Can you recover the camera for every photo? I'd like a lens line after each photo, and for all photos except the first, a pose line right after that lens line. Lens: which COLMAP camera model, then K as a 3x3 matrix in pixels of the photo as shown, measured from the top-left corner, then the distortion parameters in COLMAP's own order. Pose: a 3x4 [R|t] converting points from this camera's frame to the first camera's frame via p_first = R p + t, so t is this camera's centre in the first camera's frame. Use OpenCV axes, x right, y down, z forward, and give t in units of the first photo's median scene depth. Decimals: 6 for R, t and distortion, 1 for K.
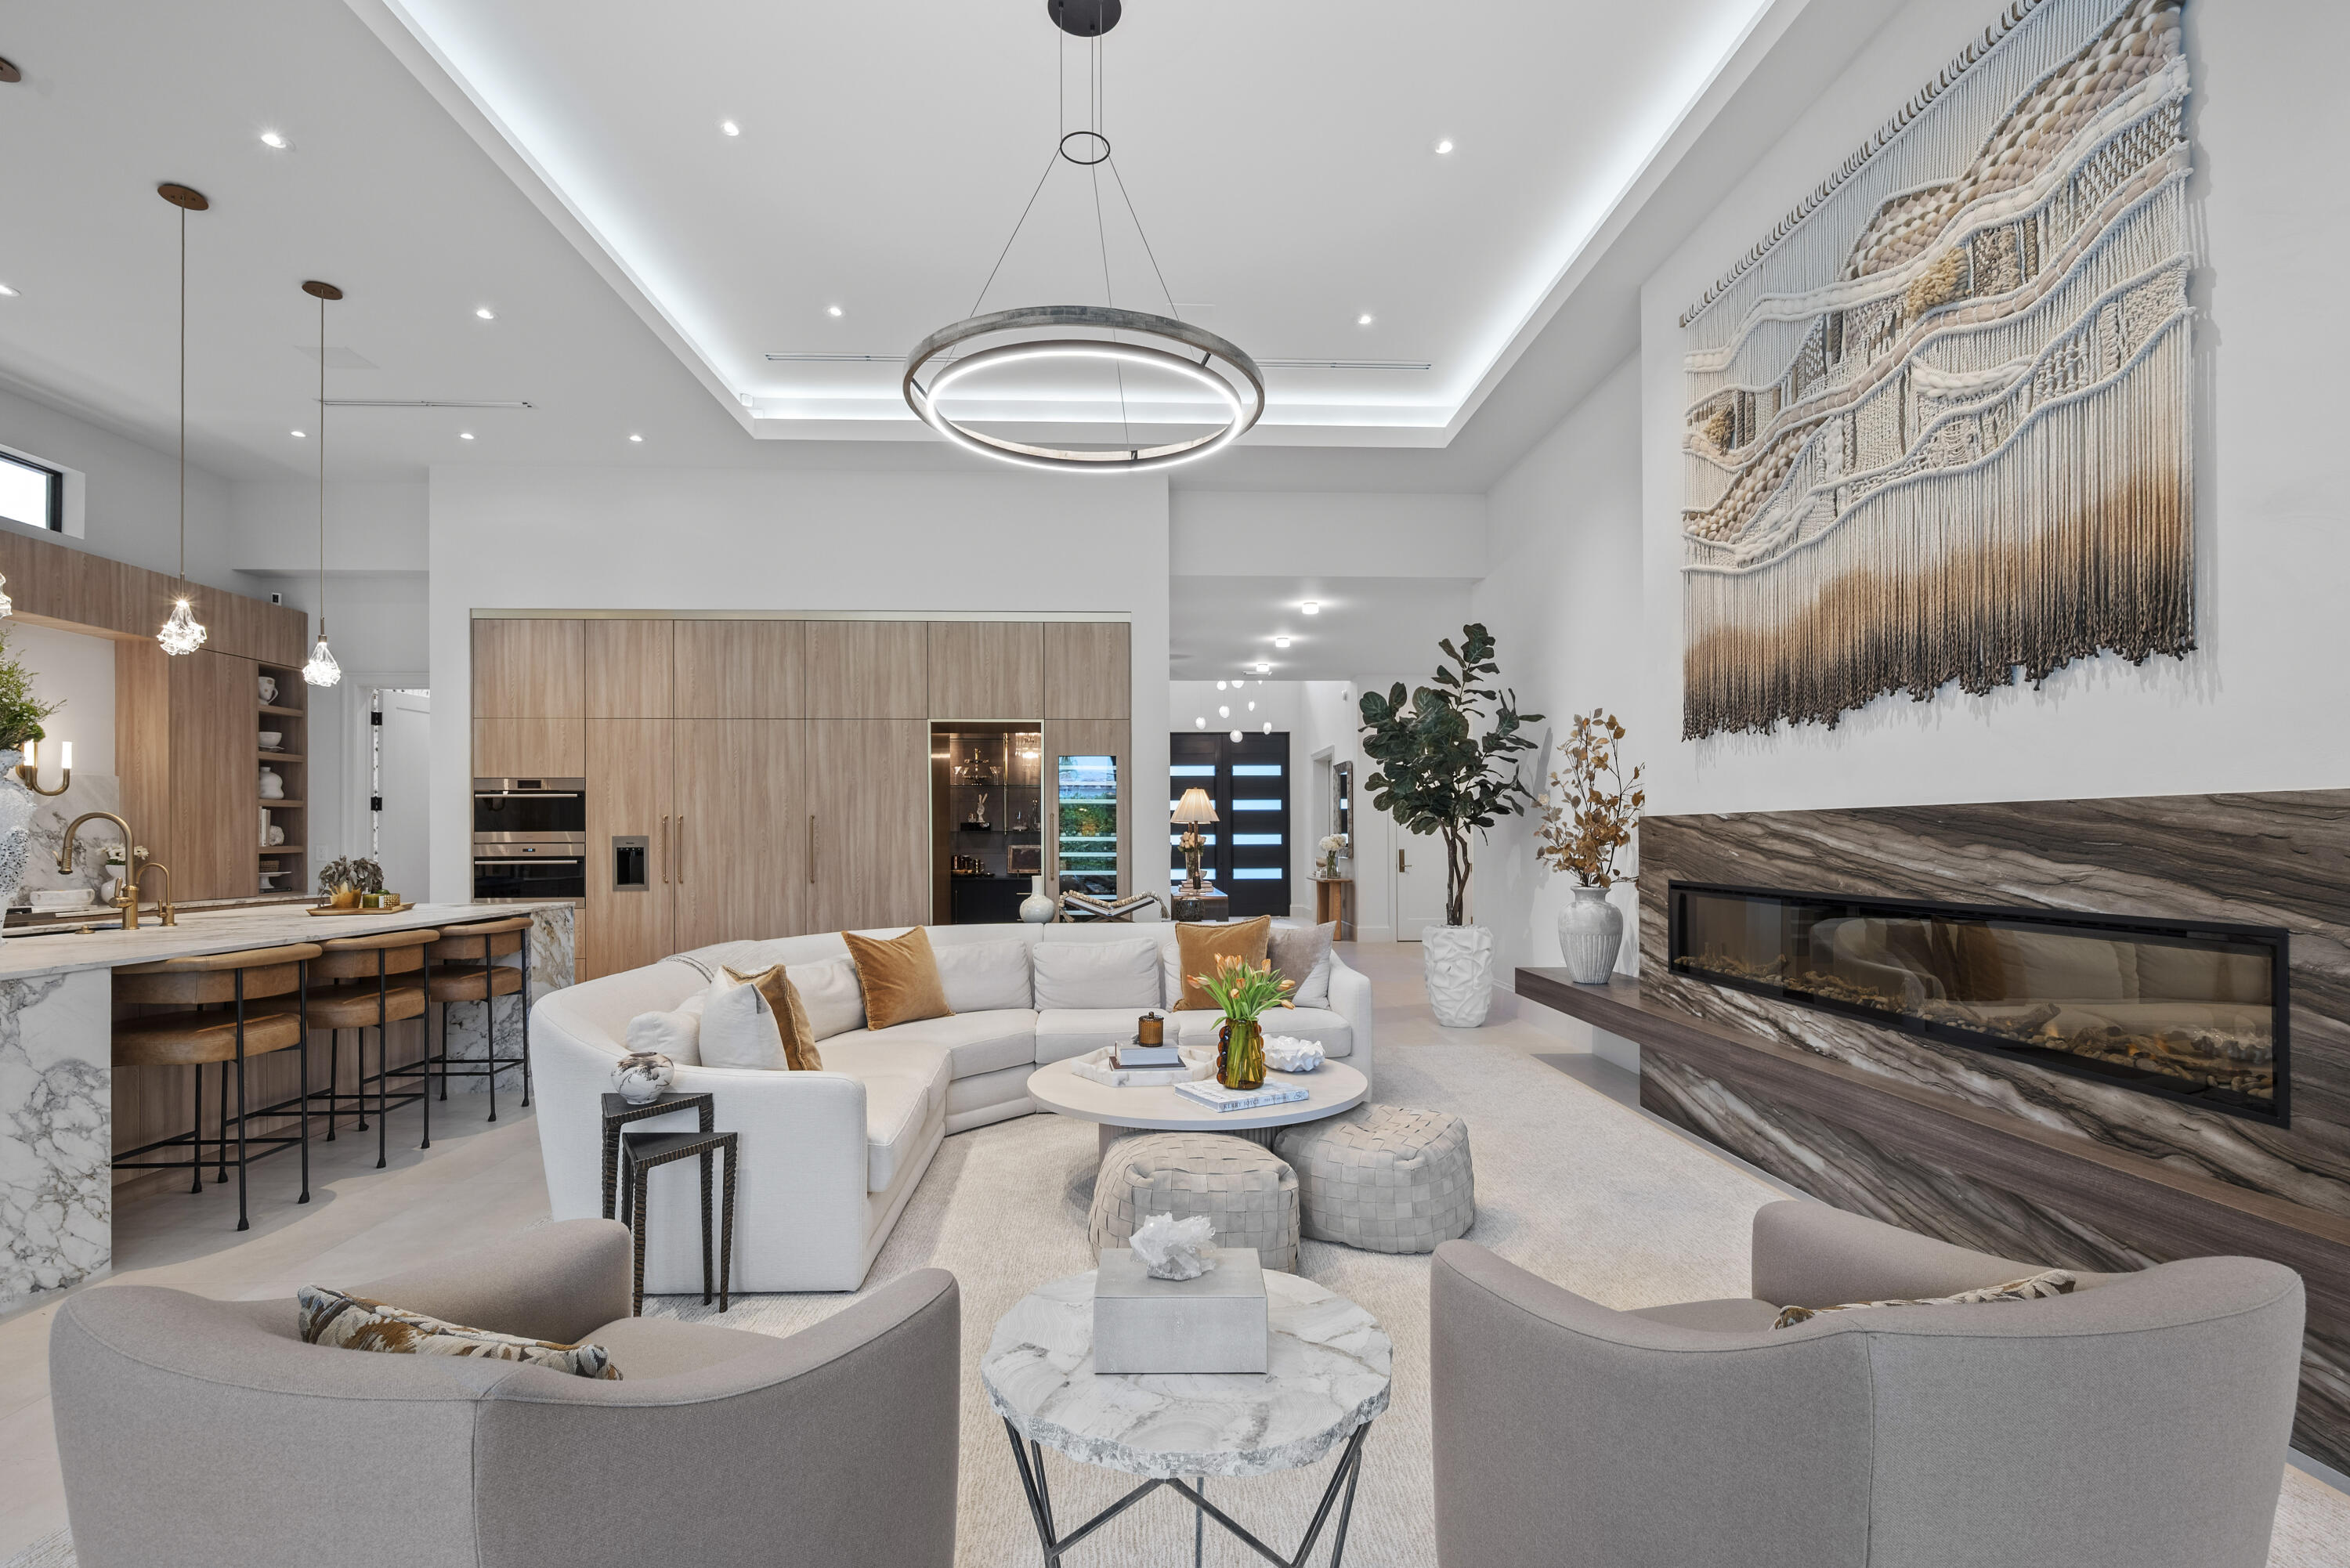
lens RADIAL K [[1077.5, 0, 1172.9], [0, 1077.5, 831.5], [0, 0, 1]] dist [-0.000673, -0.001071]
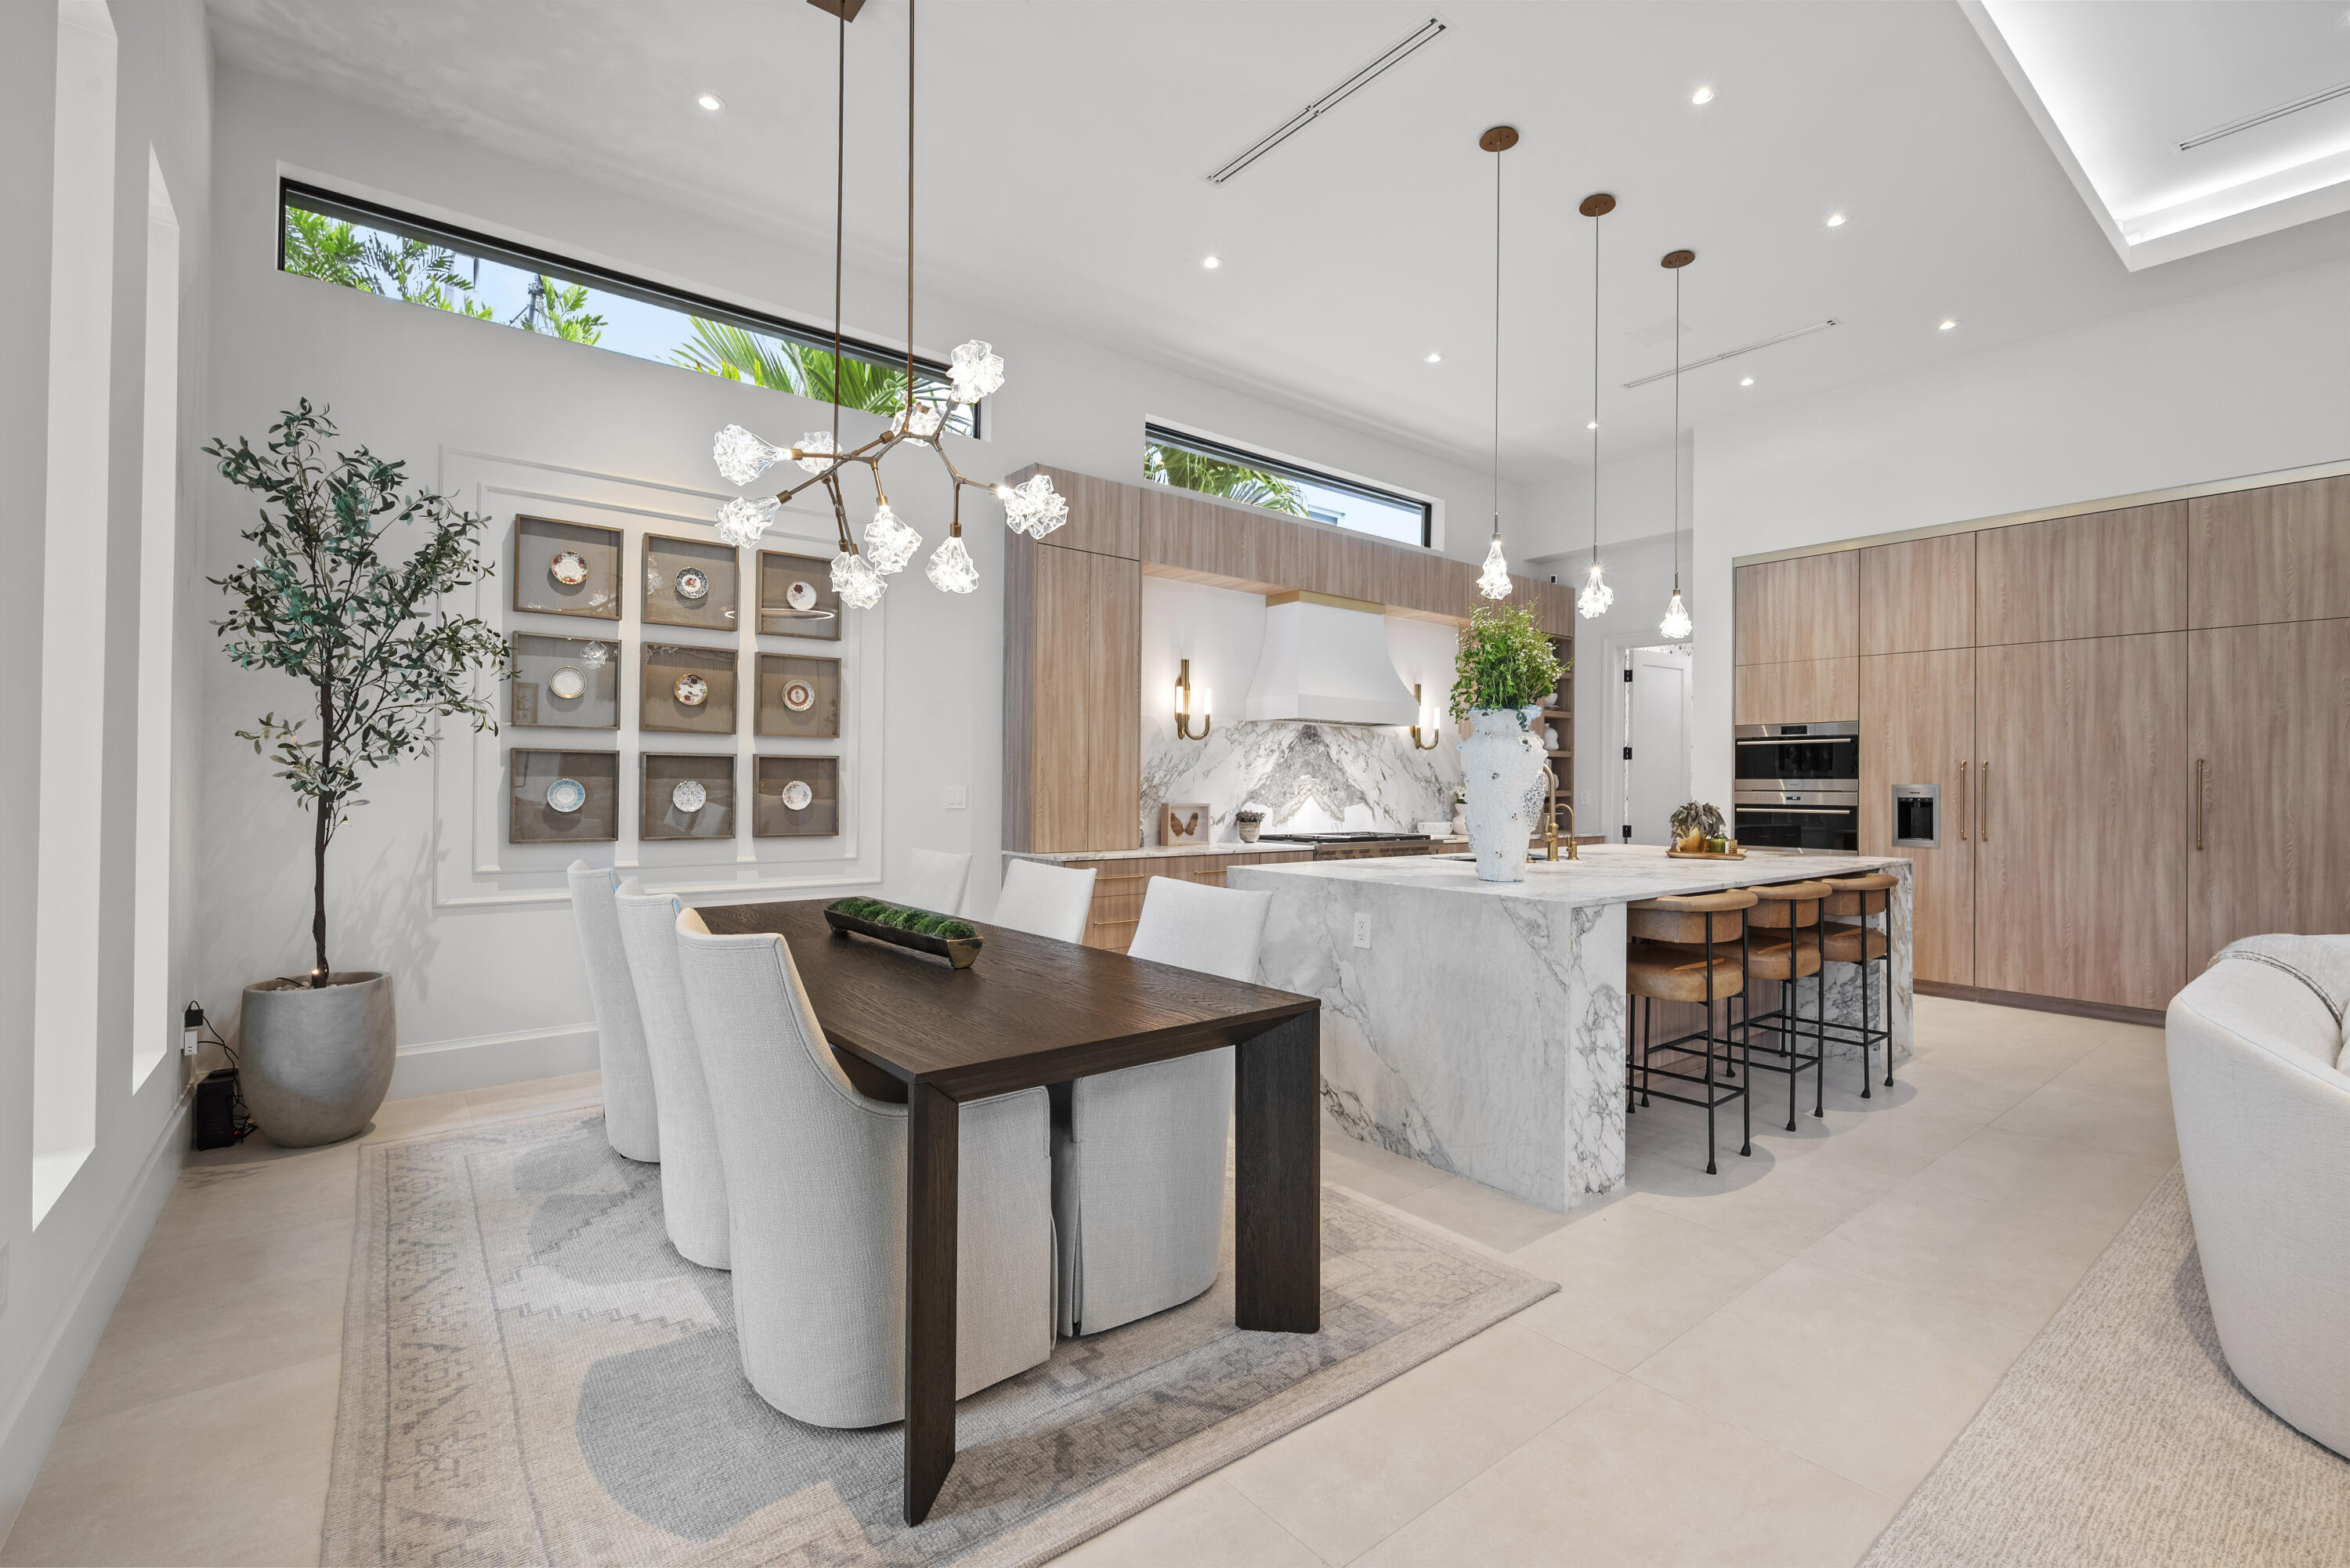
lens RADIAL K [[1023.3, 0, 1178.8], [0, 1023.3, 778.3], [0, 0, 1]] dist [-0.001152, -0.000329]
pose [[0.588346, 0.004055, -0.808599, -0.181409], [-0.006478, 0.999979, 0.000302, 0.002642], [0.808583, 0.005060, 0.588360, 0.017276]]
